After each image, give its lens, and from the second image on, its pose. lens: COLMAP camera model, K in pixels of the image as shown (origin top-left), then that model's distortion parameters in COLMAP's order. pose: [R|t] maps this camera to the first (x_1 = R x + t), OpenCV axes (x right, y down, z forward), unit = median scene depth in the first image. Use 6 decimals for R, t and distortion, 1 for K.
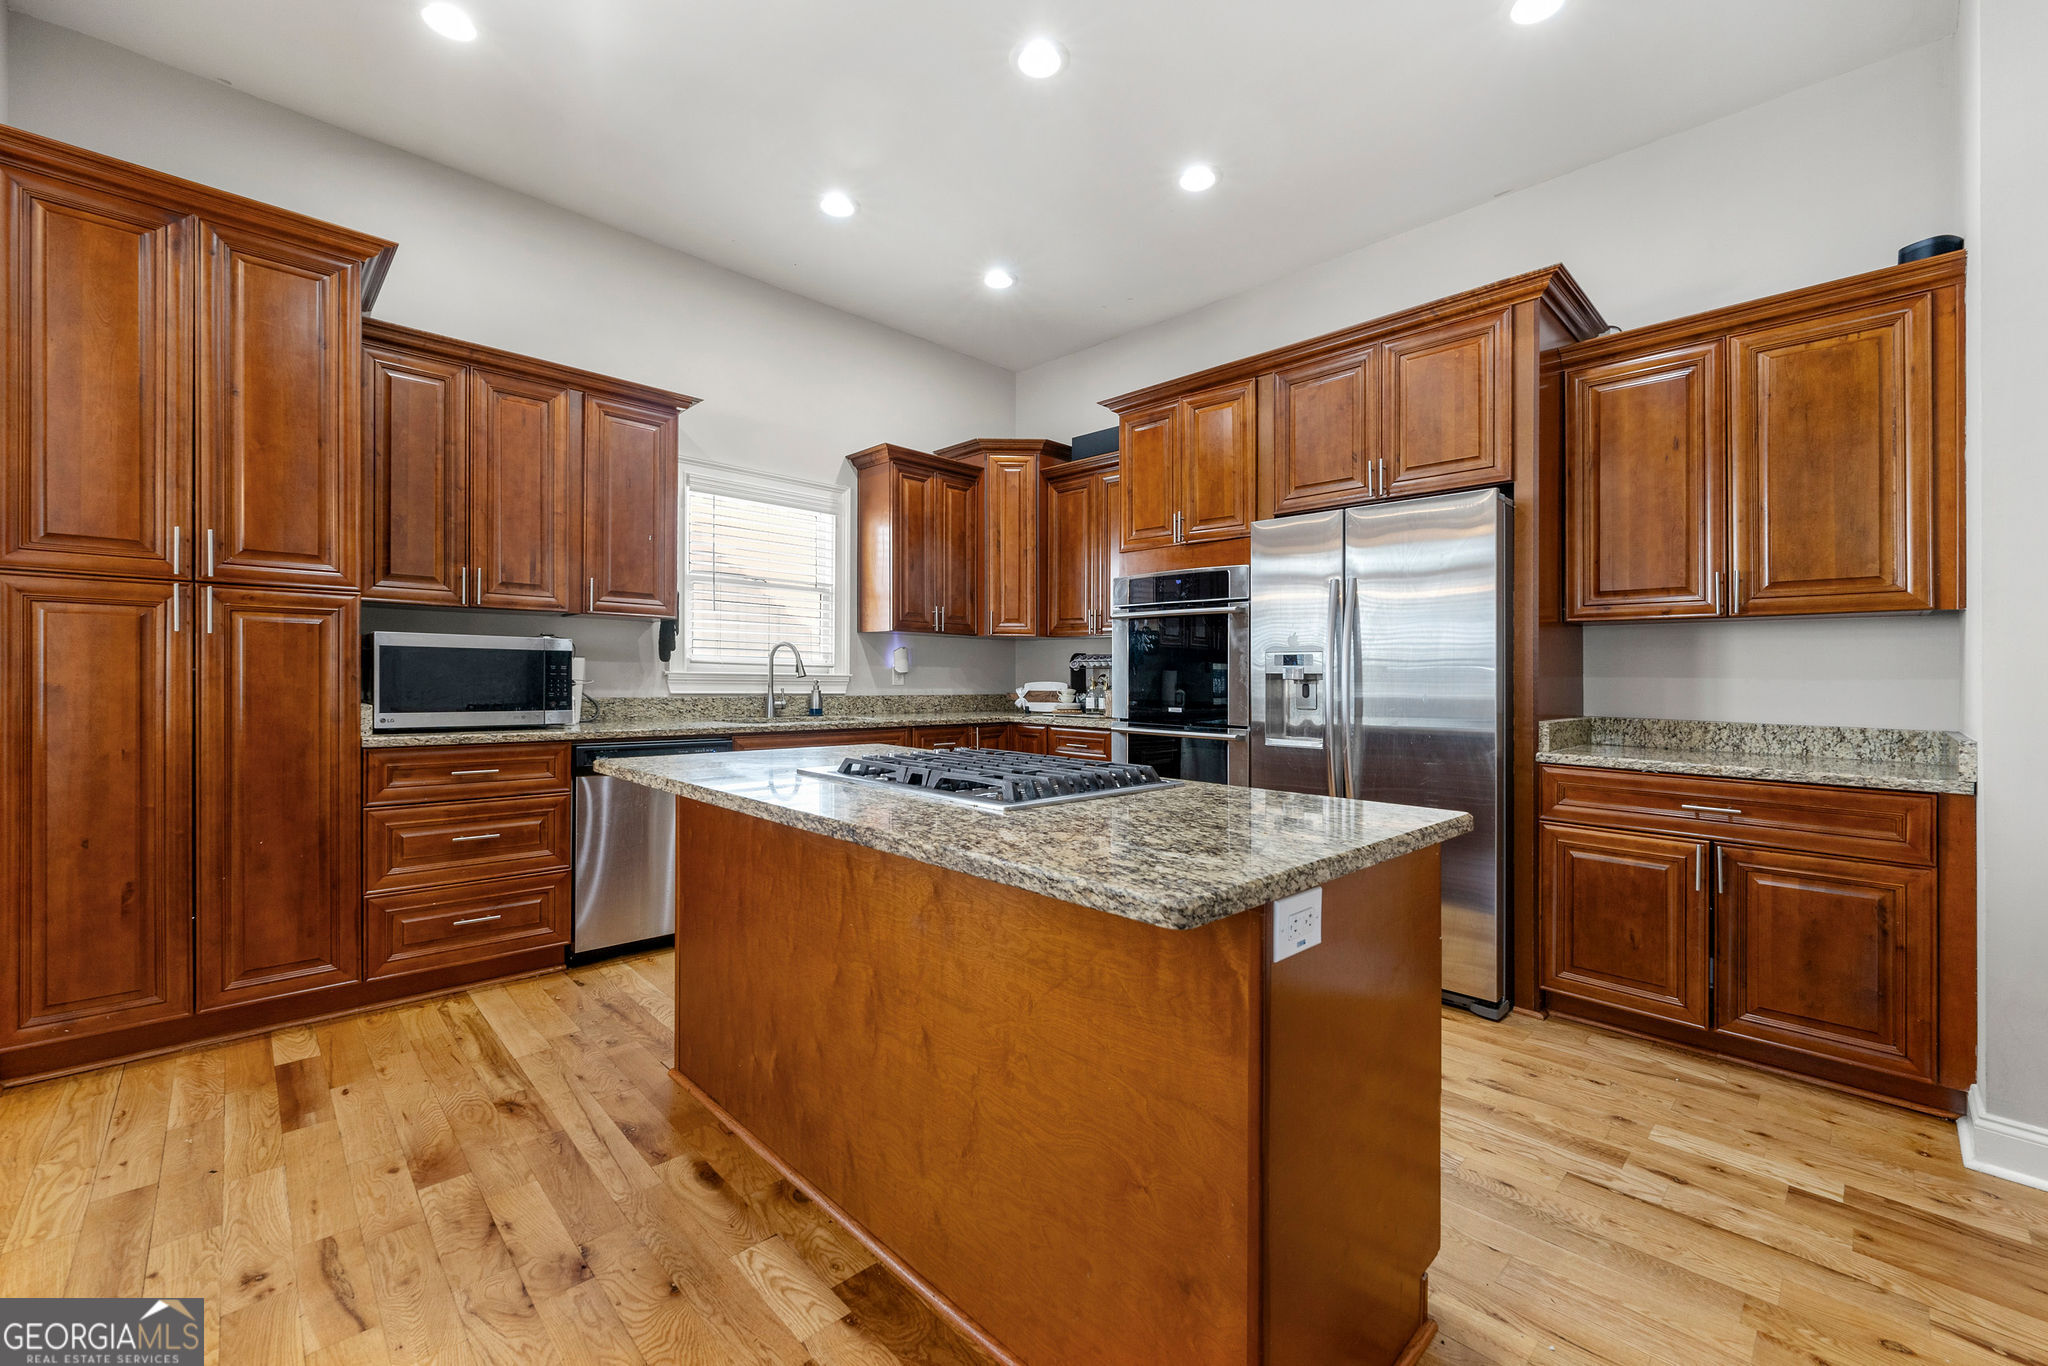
lens RADIAL K [[830.4, 0, 1028.4], [0, 830.4, 686.0], [0, 0, 1]] dist [-0.000675, -0.000211]
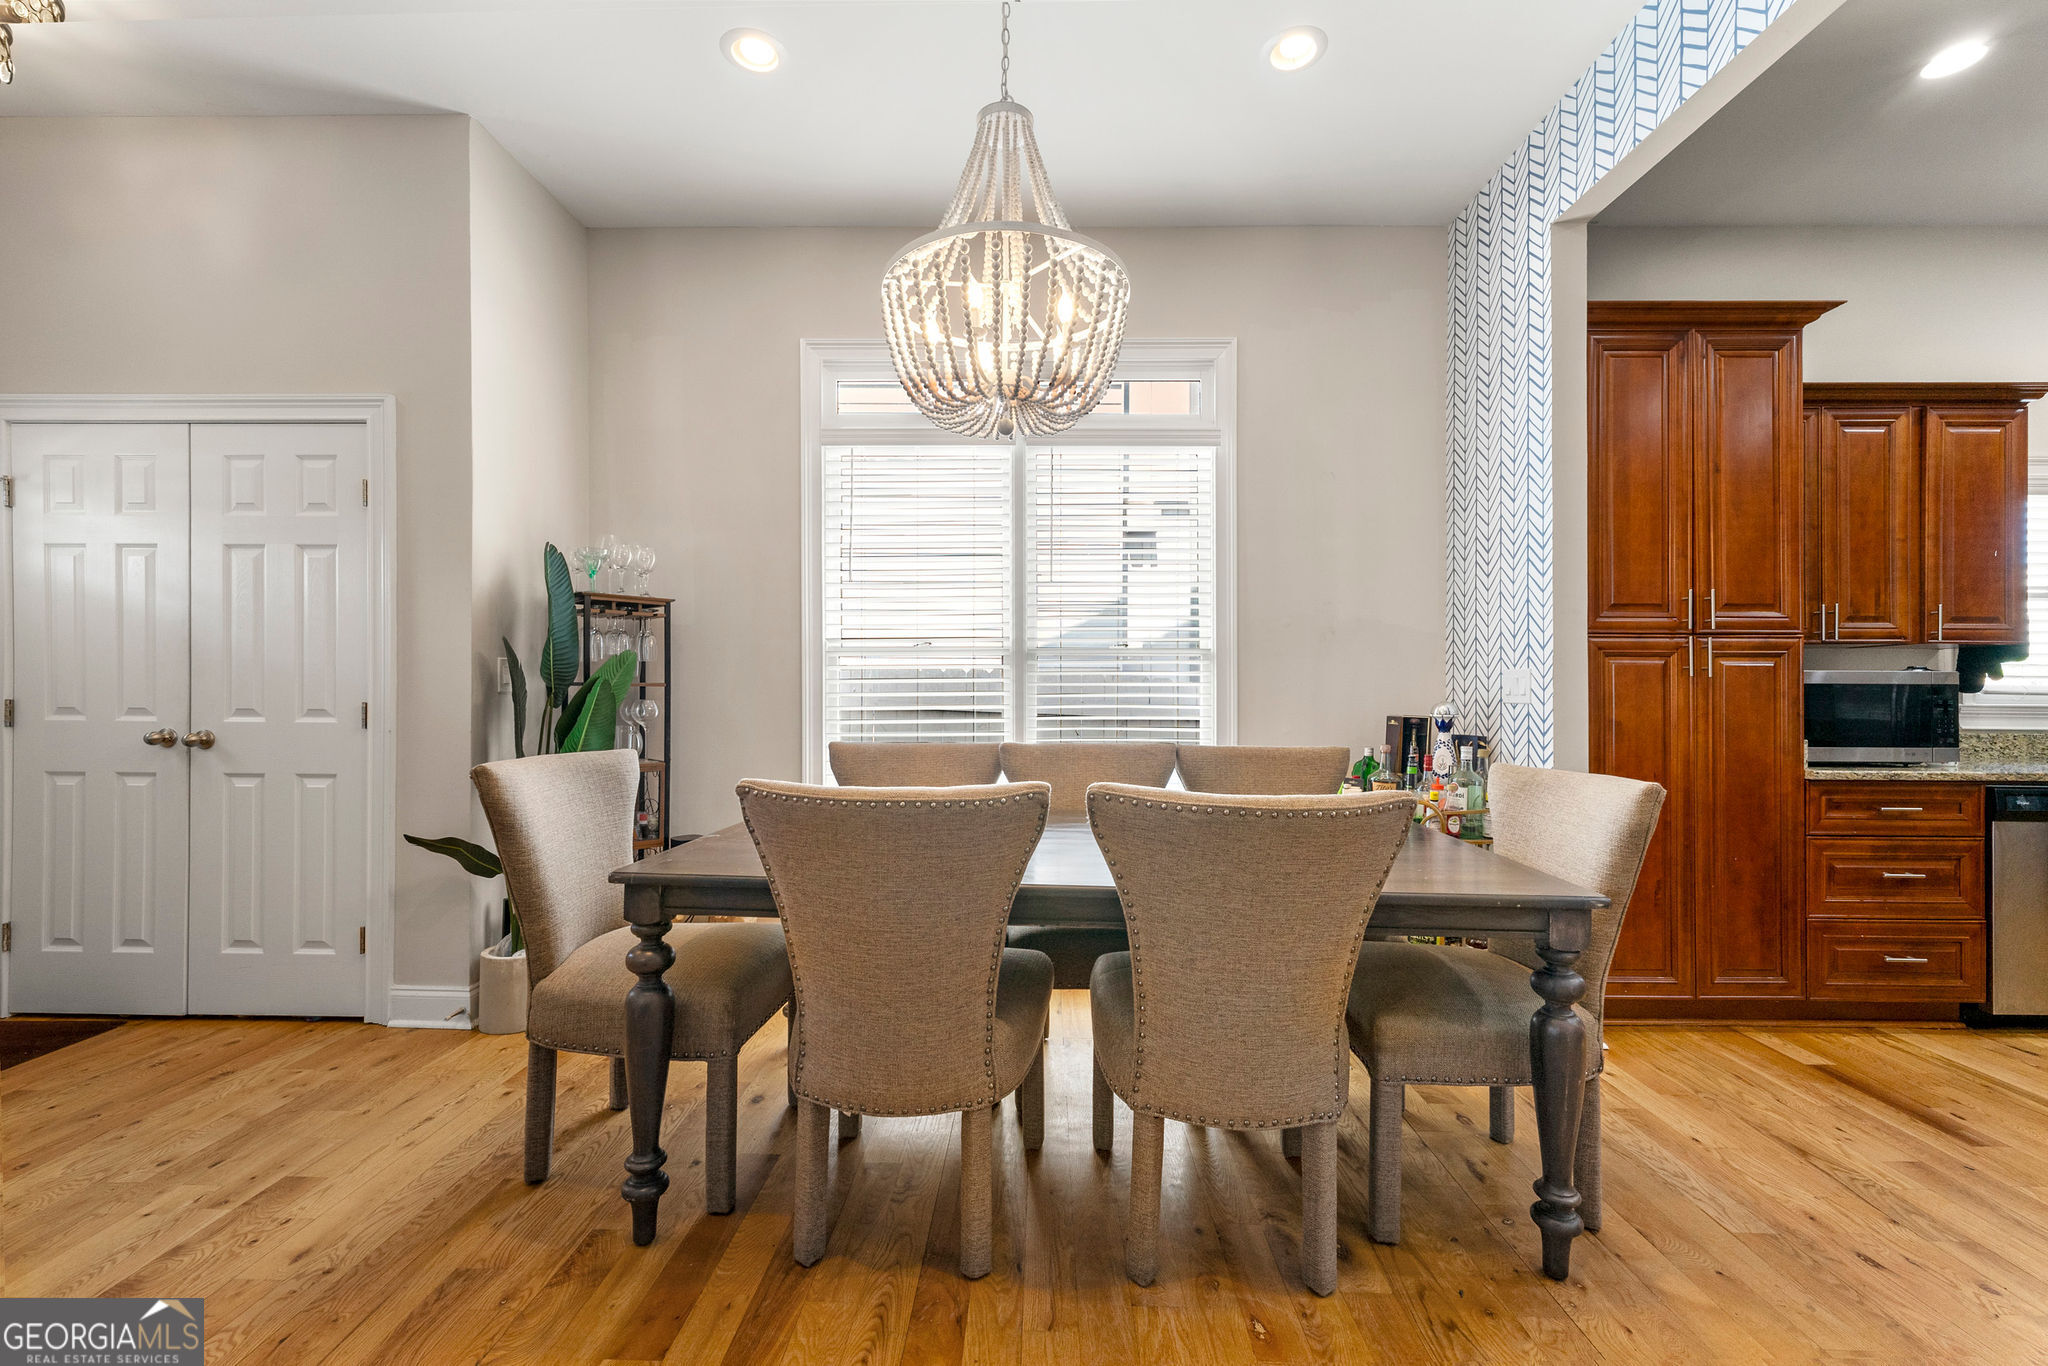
lens RADIAL K [[823.8, 0, 1028.5], [0, 823.8, 695.1], [0, 0, 1]] dist [-0.000338, -0.000432]
pose [[0.703205, -0.005896, -0.710962, -0.685207], [-0.003820, 0.999920, -0.012070, -0.016703], [0.710977, 0.011203, 0.703126, -0.423002]]
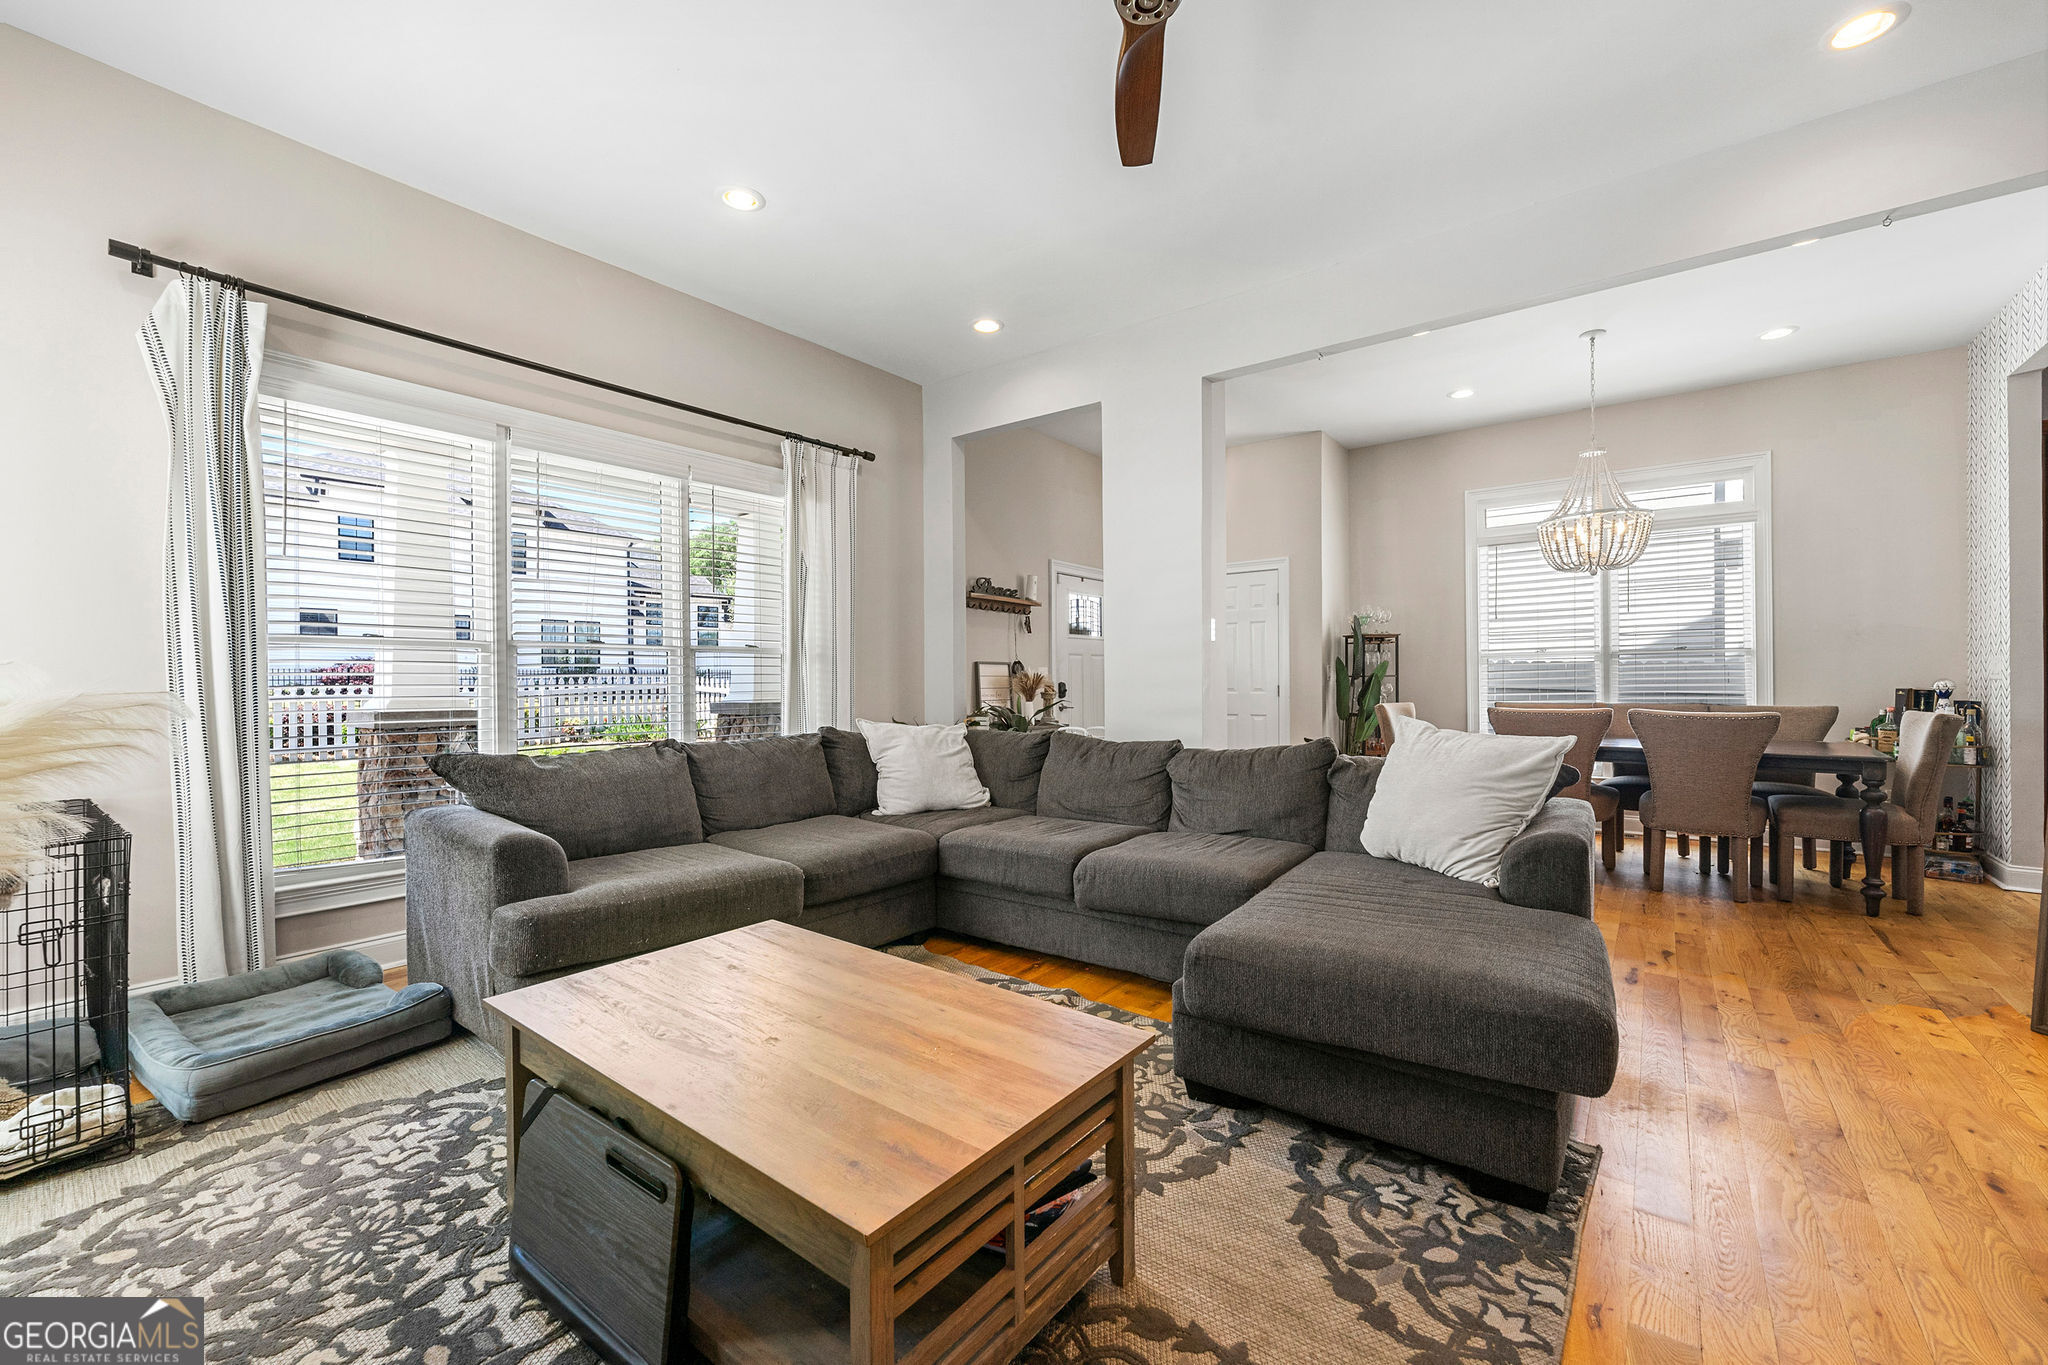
lens RADIAL K [[830.4, 0, 1028.4], [0, 830.4, 685.5], [0, 0, 1]] dist [-0.000675, -0.000211]
pose [[0.141996, -0.010356, -0.989813, 0.325862], [-0.003436, 0.999934, -0.010955, 0.014977], [0.989861, 0.004957, 0.141951, -1.339147]]
